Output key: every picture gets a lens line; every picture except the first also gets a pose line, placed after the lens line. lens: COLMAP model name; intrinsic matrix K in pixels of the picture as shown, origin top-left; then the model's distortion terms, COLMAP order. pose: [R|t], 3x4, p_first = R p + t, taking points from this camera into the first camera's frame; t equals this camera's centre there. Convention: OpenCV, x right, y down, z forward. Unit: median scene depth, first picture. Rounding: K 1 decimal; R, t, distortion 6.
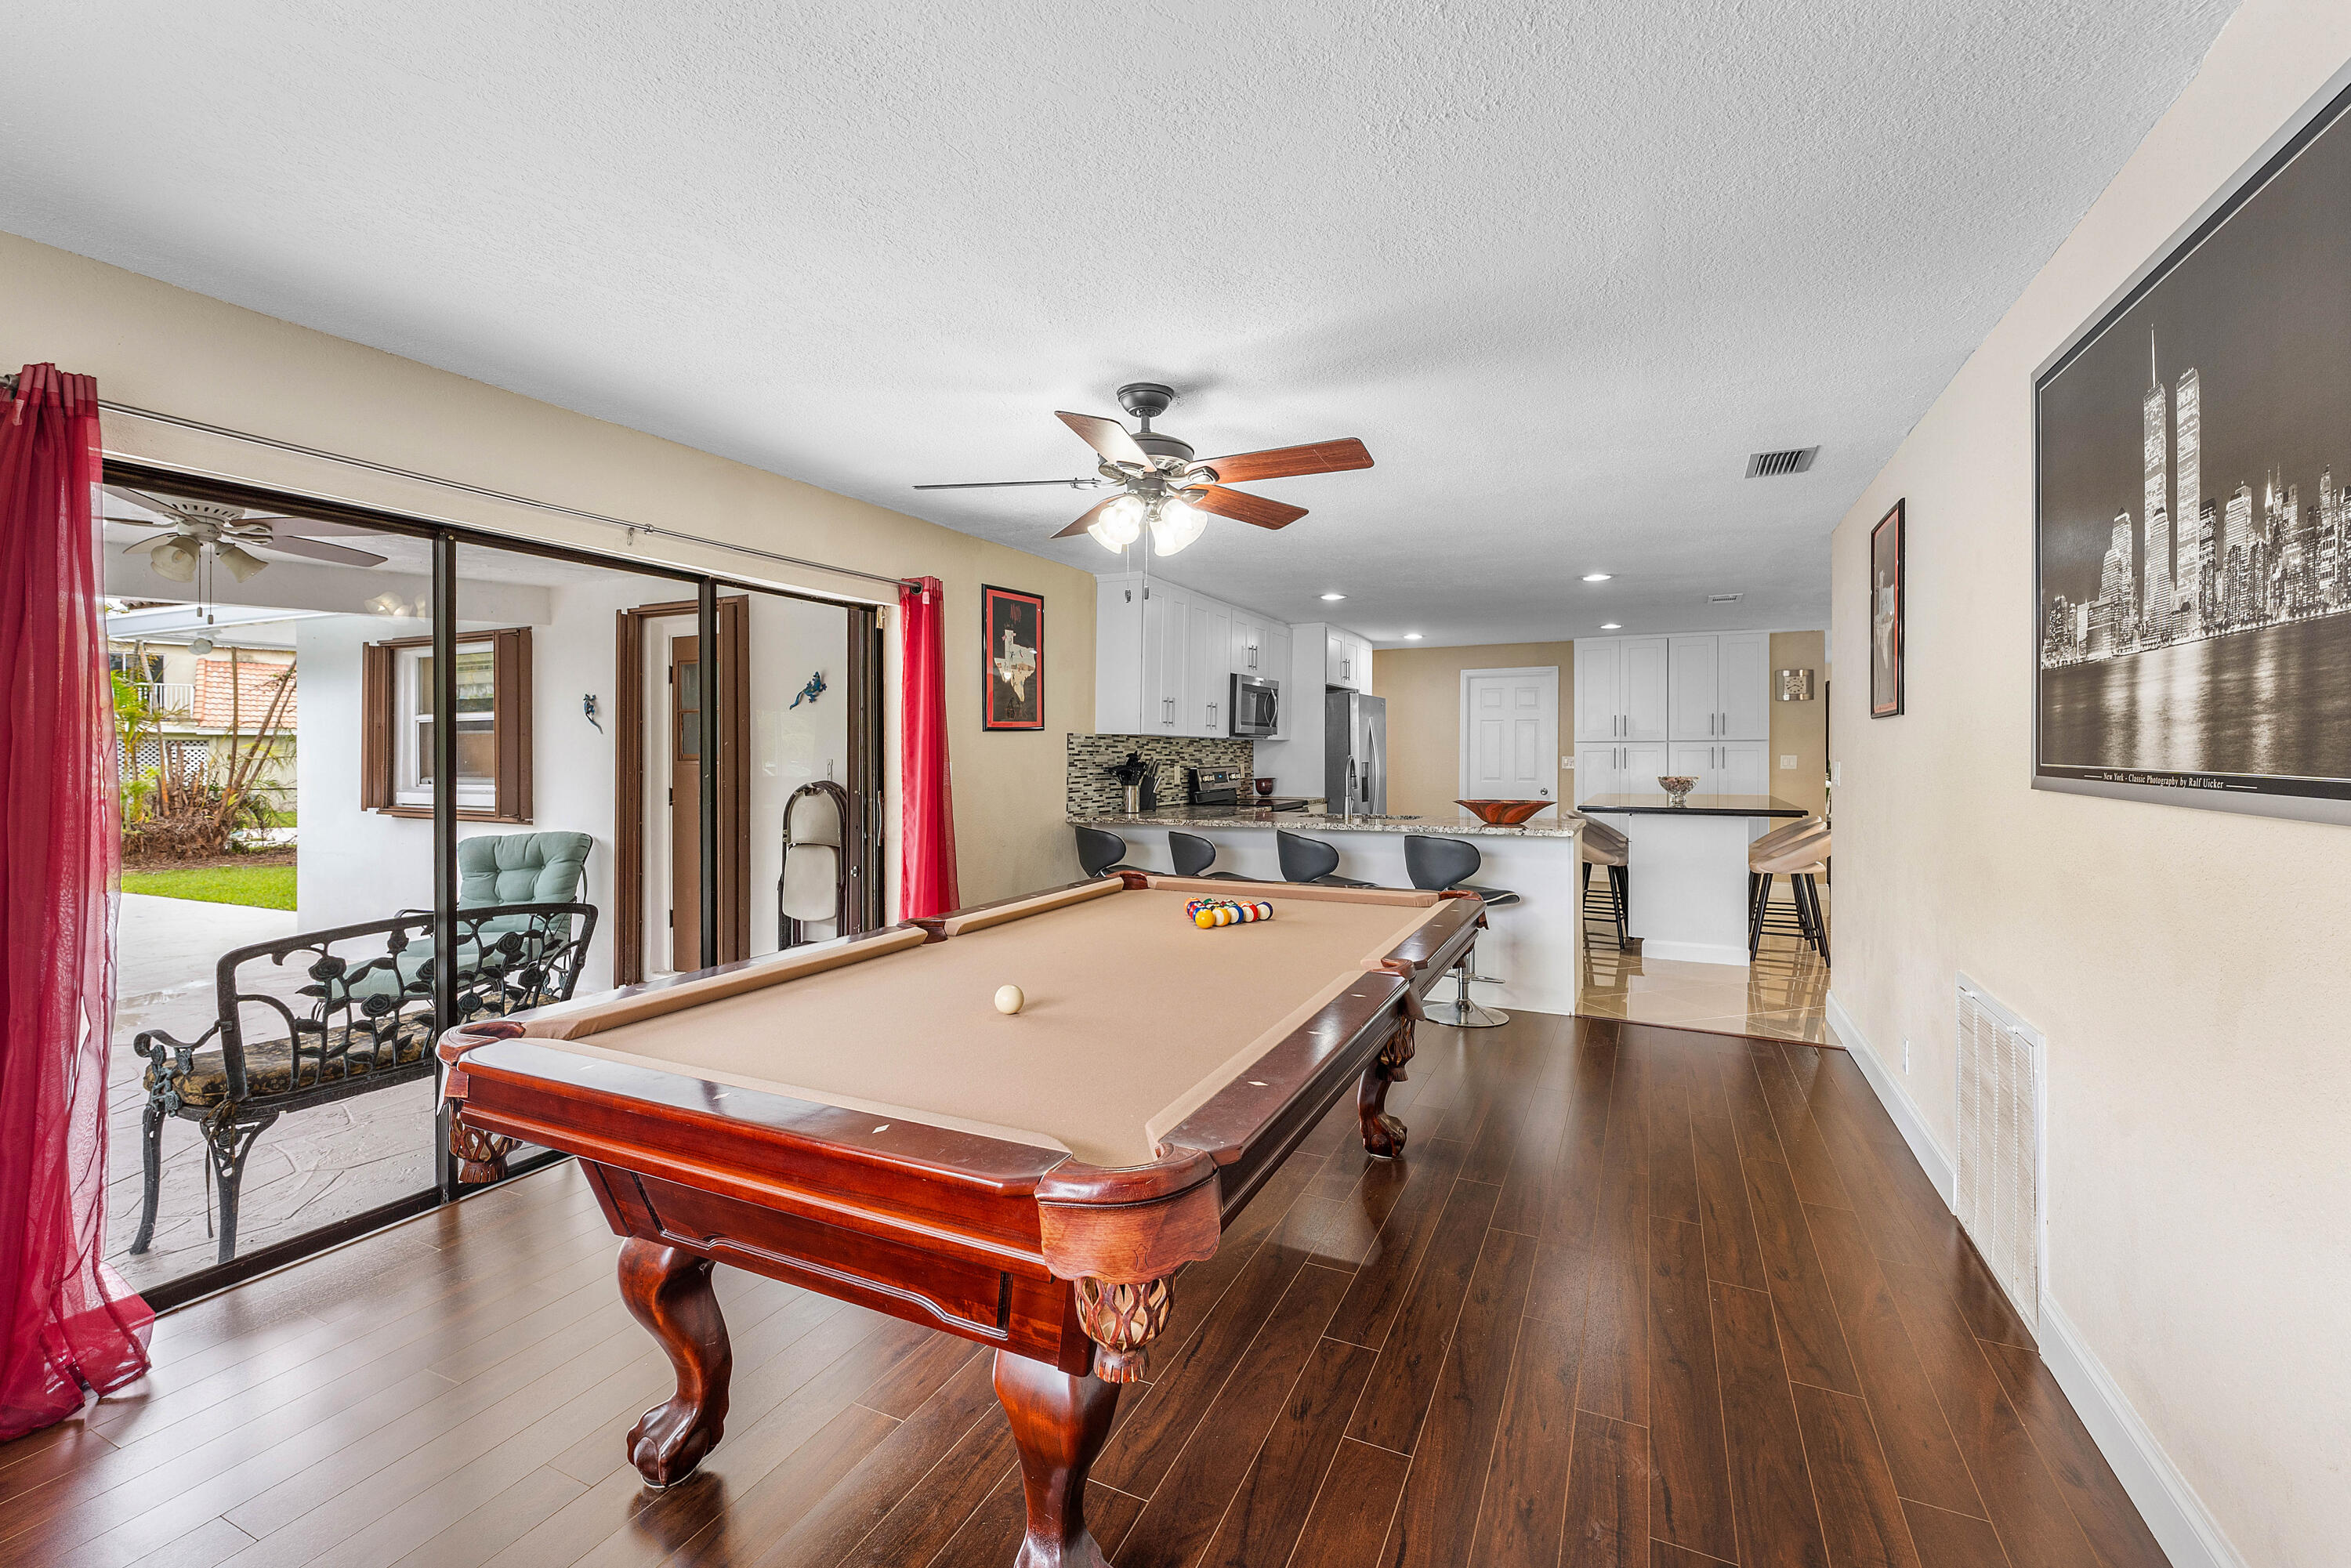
lens RADIAL K [[960.1, 0, 1178.7], [0, 960.1, 757.8], [0, 0, 1]] dist [-0.001837, -0.000022]
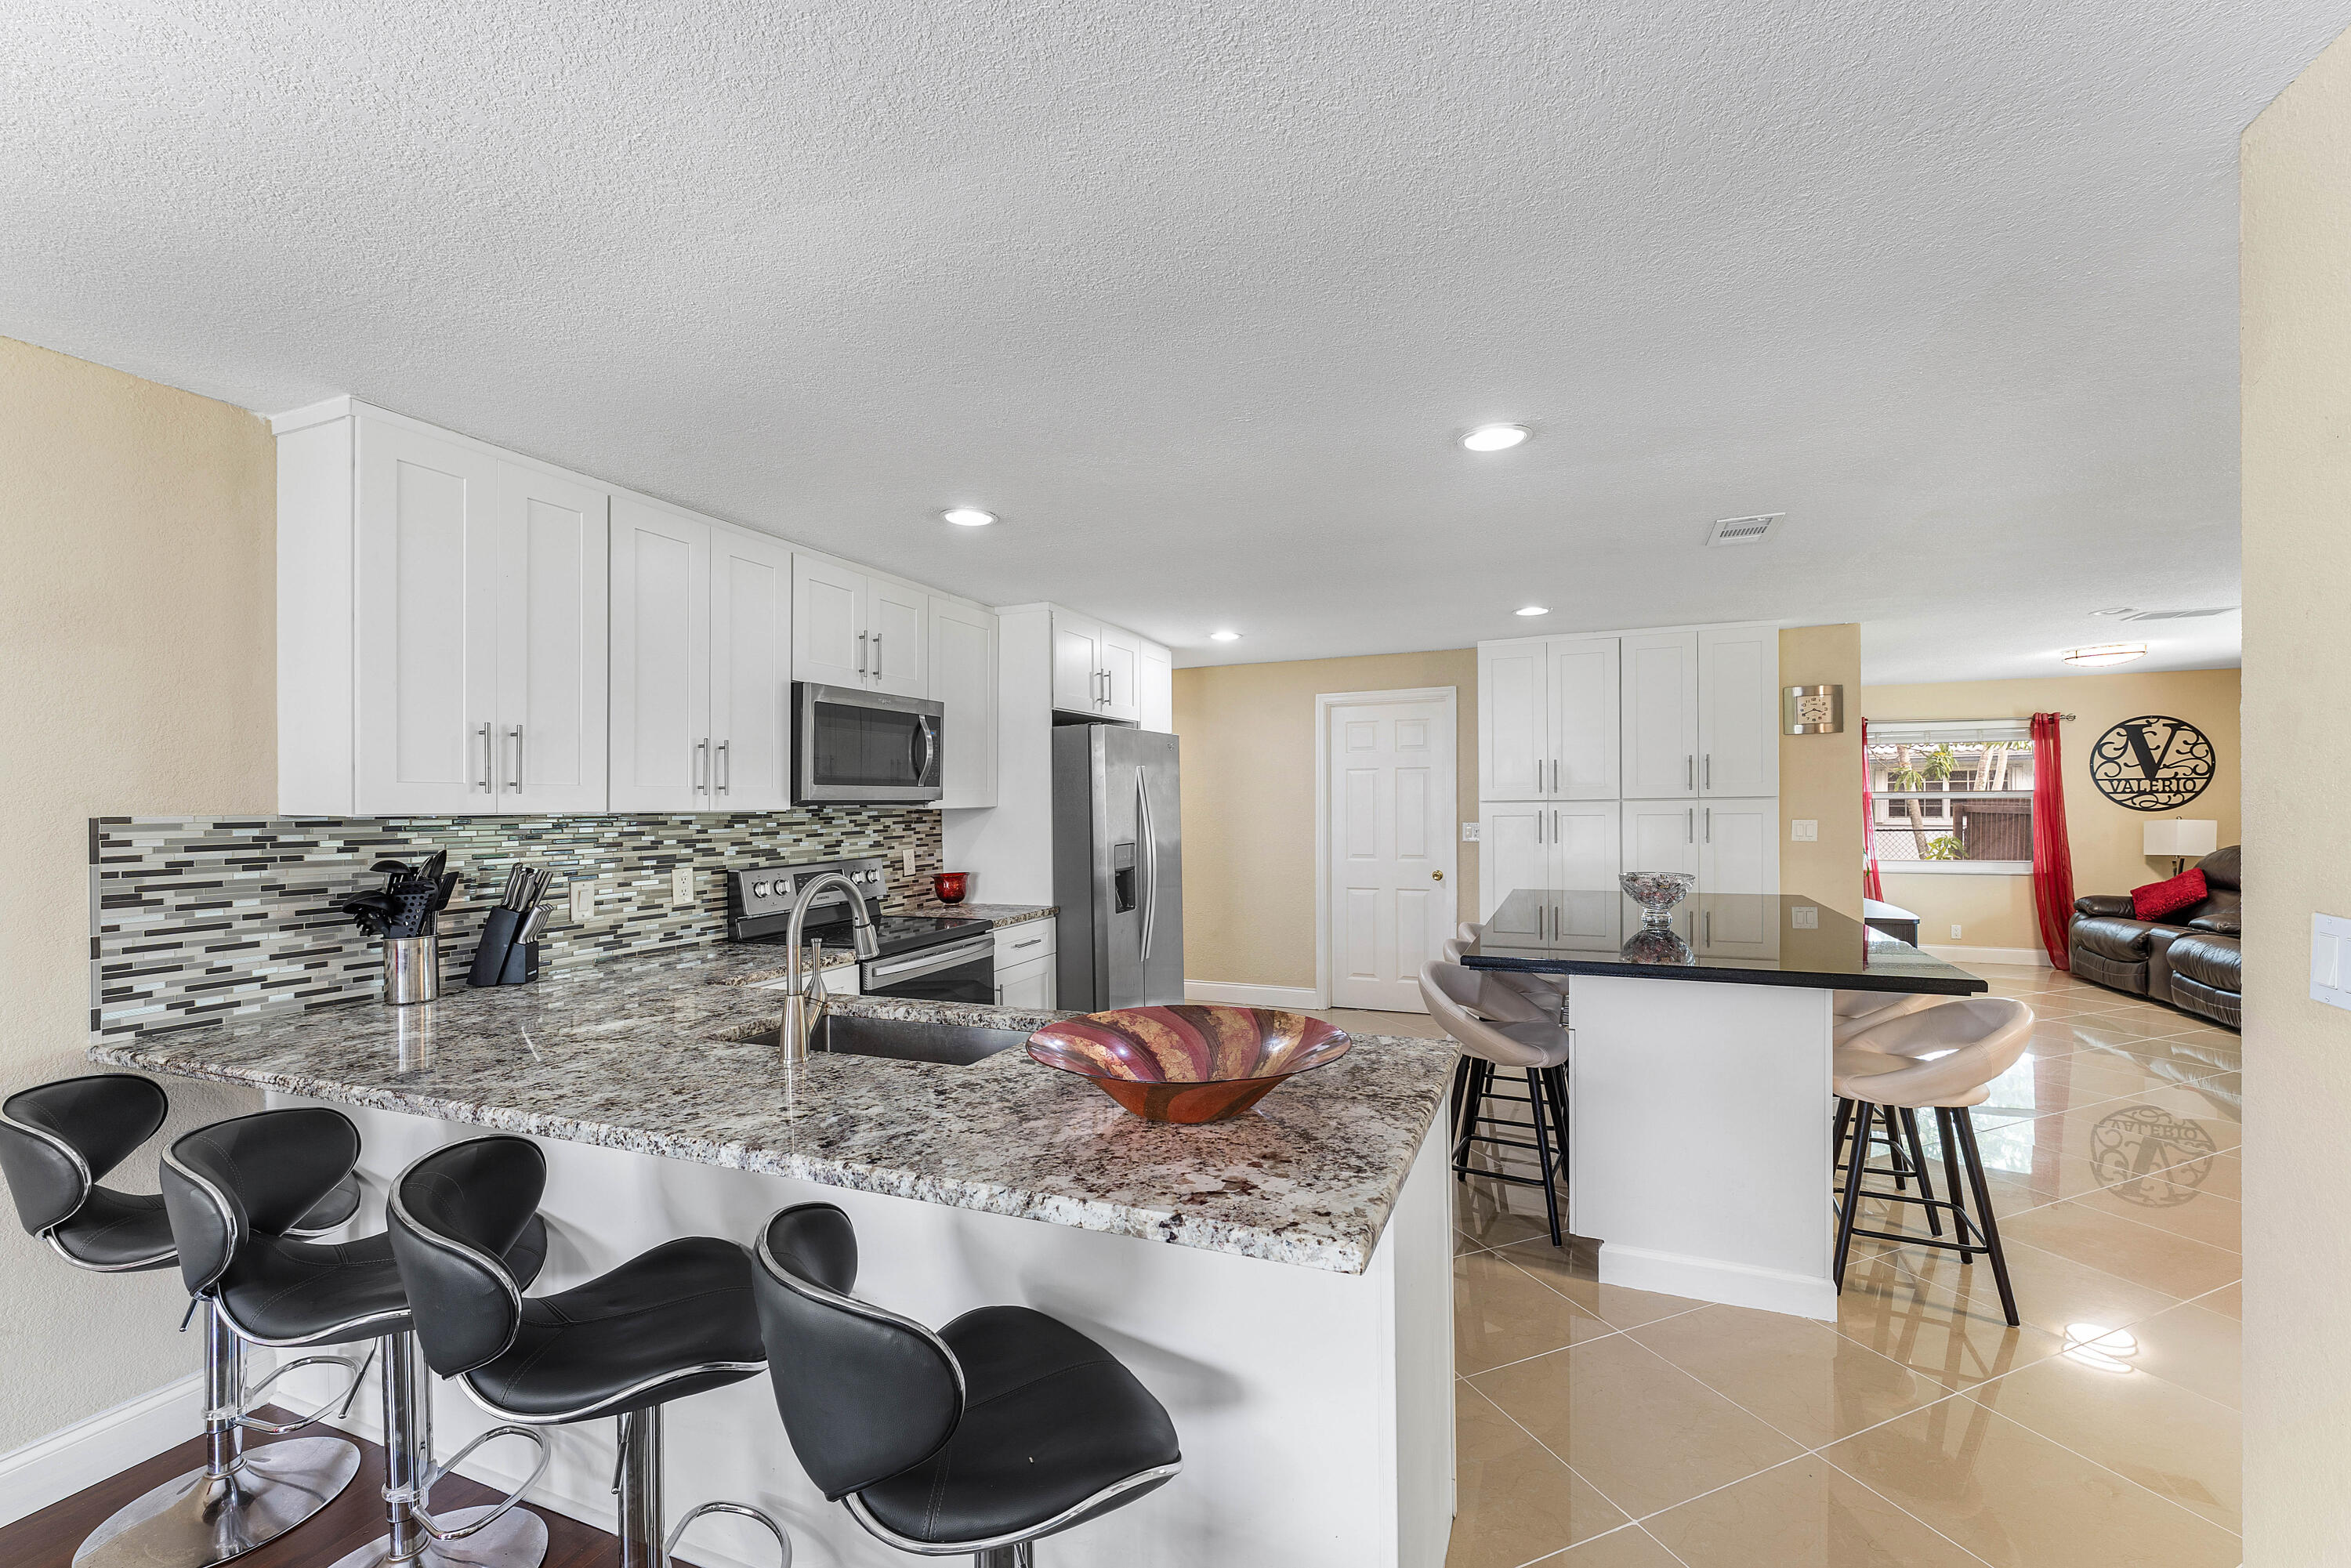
lens RADIAL K [[960.1, 0, 1195.6], [0, 960.1, 816.4], [0, 0, 1]] dist [-0.001837, -0.000022]
pose [[0.996704, -0.013216, 0.080045, 0.218288], [0.012450, 0.999872, 0.010060, -0.019664], [-0.080168, -0.009031, 0.996740, 0.476057]]
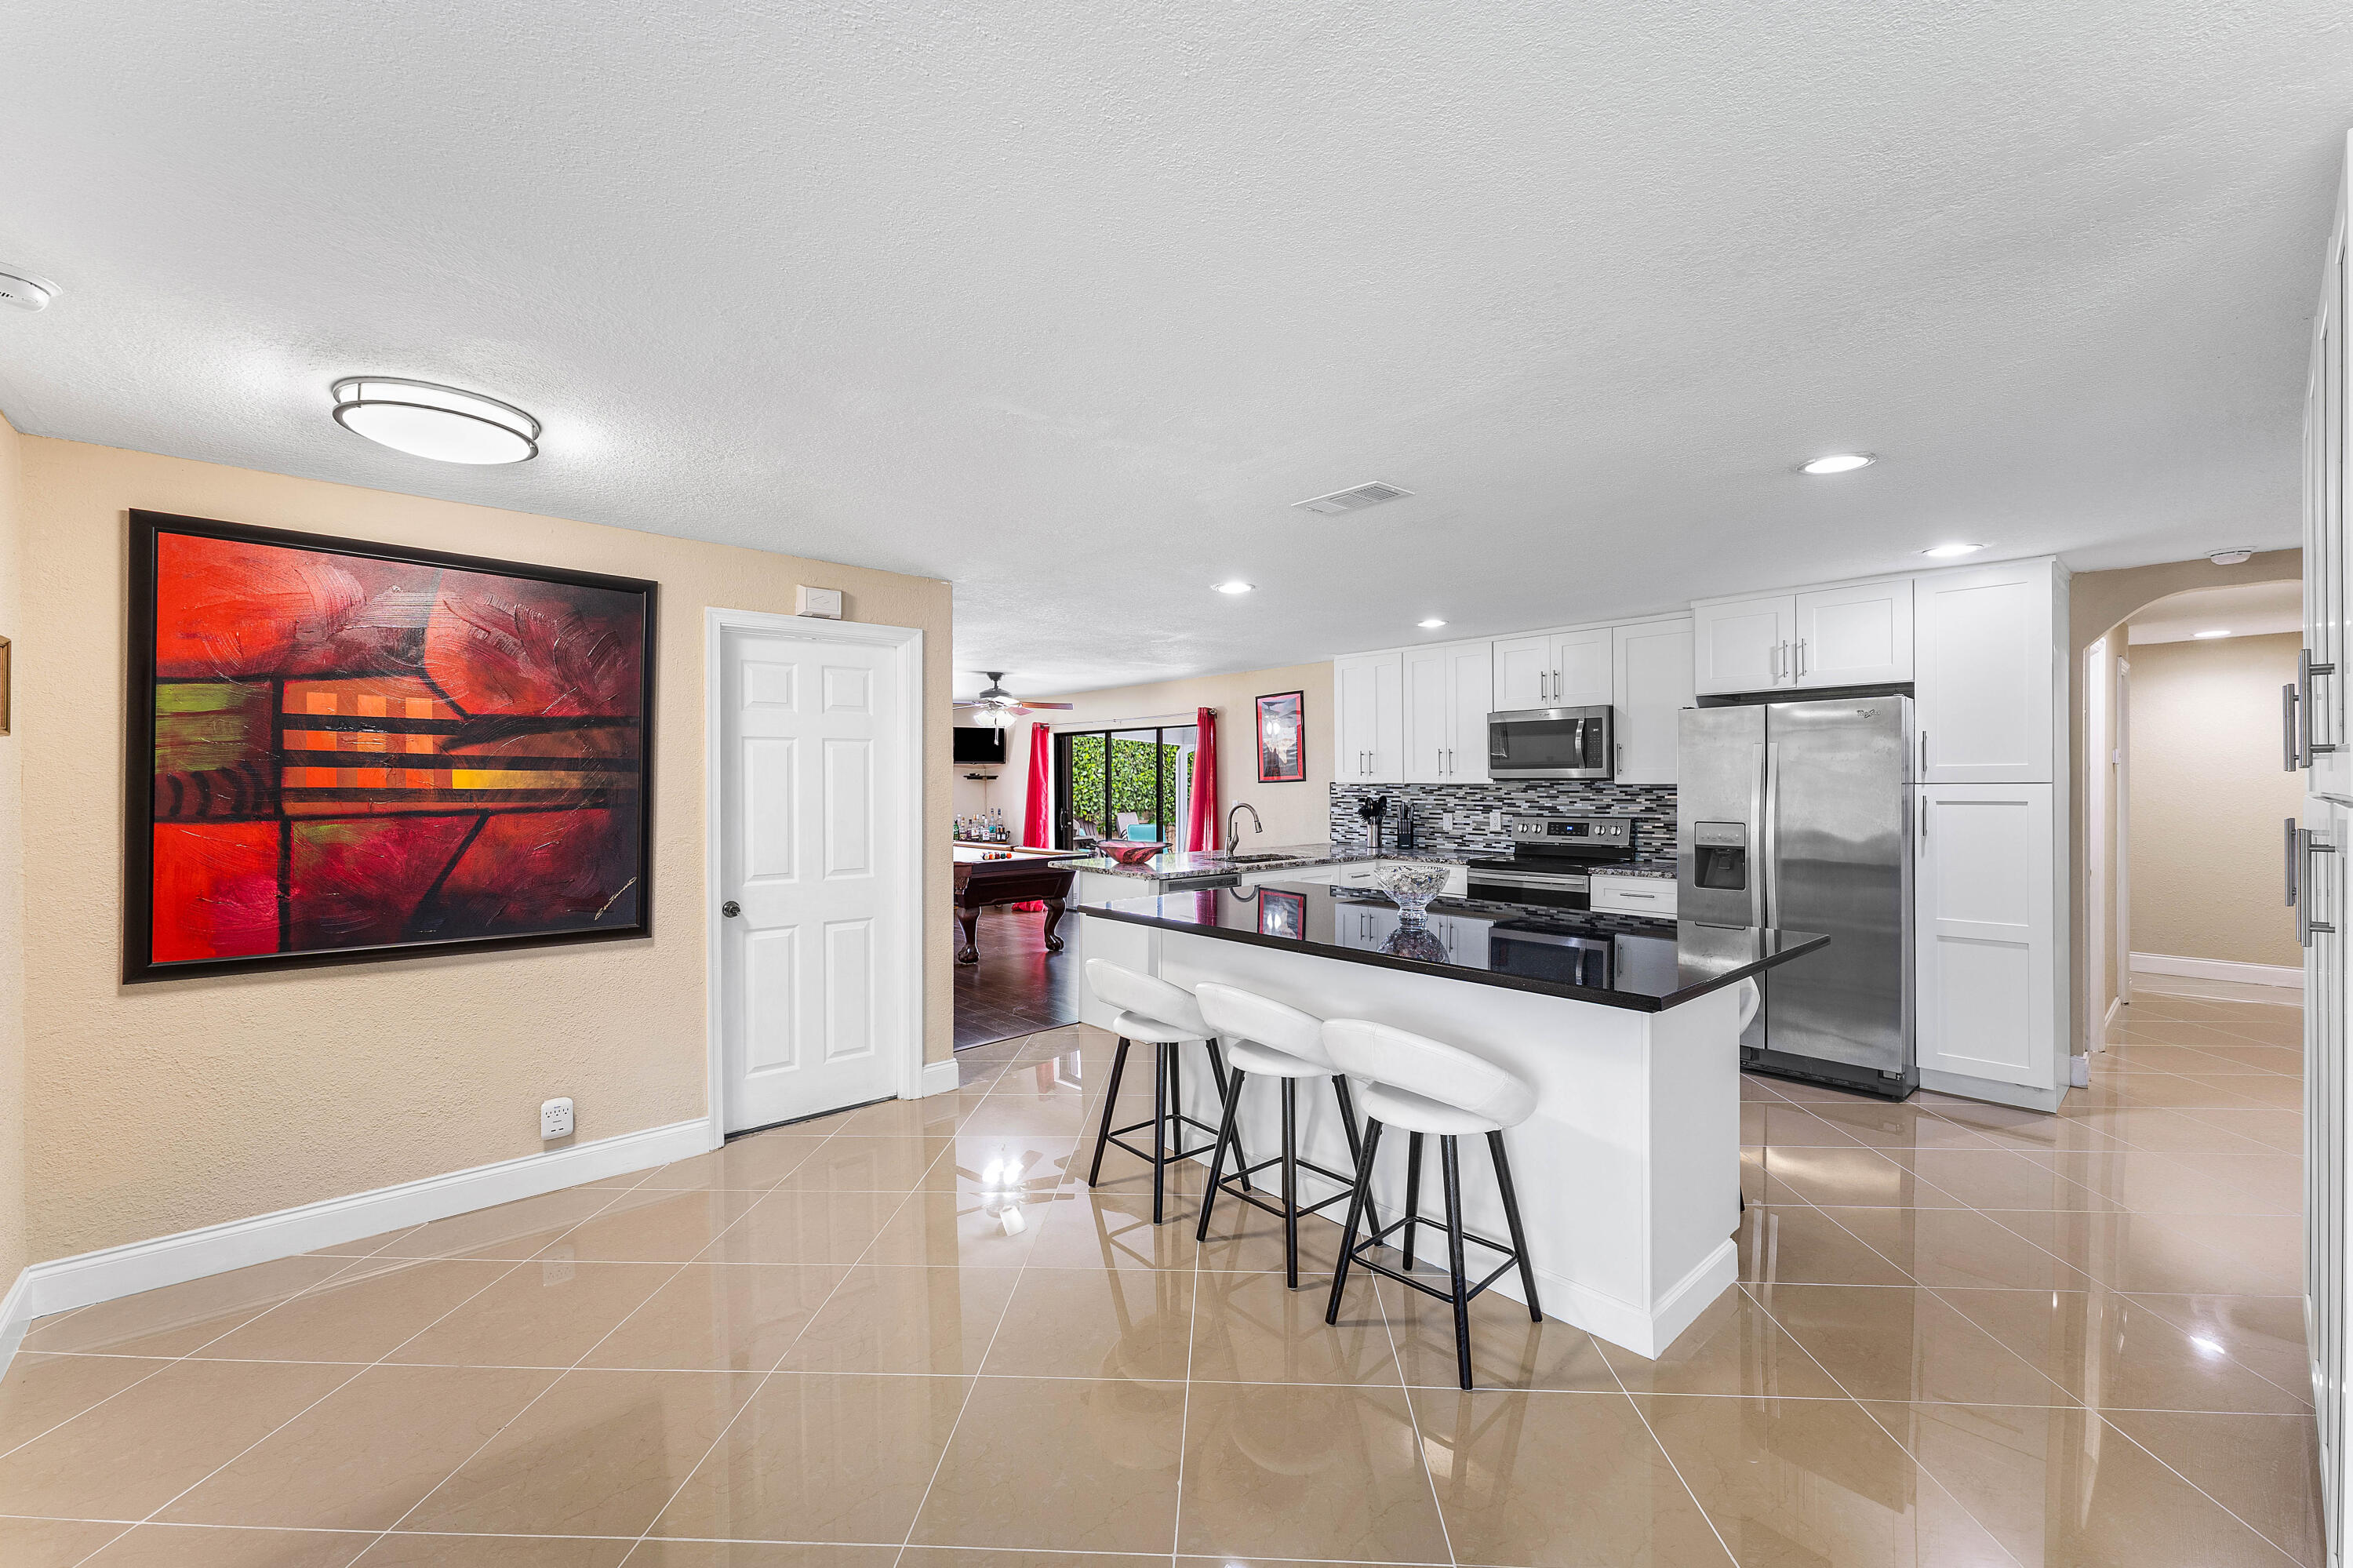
lens RADIAL K [[961.0, 0, 1187.8], [0, 961.0, 782.4], [0, 0, 1]] dist [-0.001837, -0.000022]
pose [[-0.375579, -0.007358, -0.926761, 0.996773], [-0.008006, 0.999957, -0.004695, -0.014379], [0.926756, 0.005656, -0.375622, 1.055517]]
